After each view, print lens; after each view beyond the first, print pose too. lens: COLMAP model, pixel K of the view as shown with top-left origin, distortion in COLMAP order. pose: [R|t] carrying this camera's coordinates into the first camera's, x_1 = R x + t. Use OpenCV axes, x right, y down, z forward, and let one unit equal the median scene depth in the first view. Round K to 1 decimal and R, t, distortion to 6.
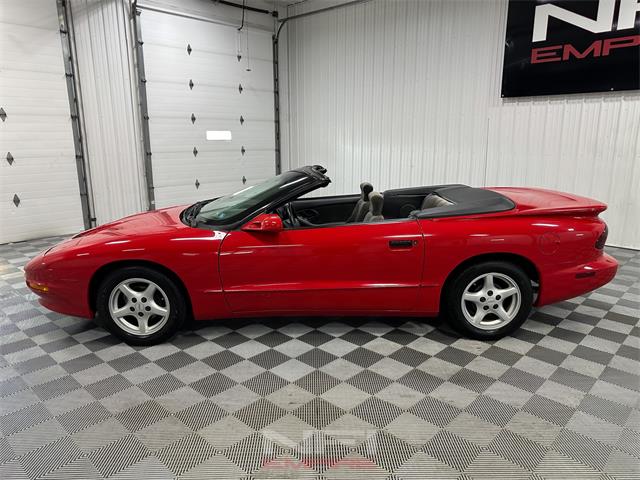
lens RADIAL K [[459.5, 0, 320.0], [0, 459.5, 240.0], [0, 0, 1]] dist [-0.030075, 0.040918]
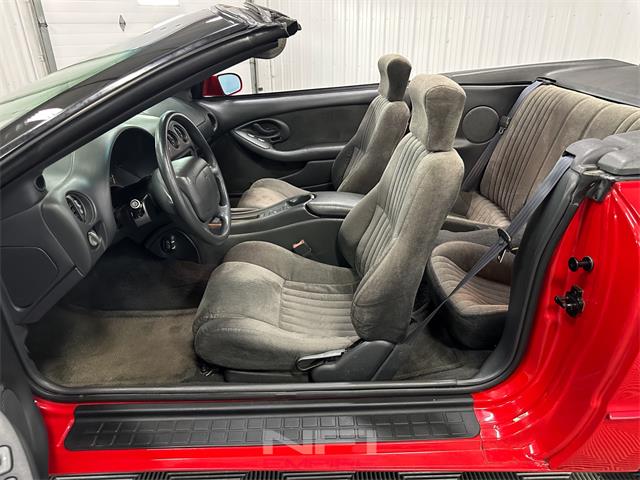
lens RADIAL K [[459.5, 0, 320.0], [0, 459.5, 240.0], [0, 0, 1]] dist [-0.030075, 0.040918]
pose [[0.999963, -0.006728, -0.005292, 0.042875], [0.007714, 0.976261, 0.216462, -0.060822], [0.003710, -0.216495, 0.976277, 0.663166]]
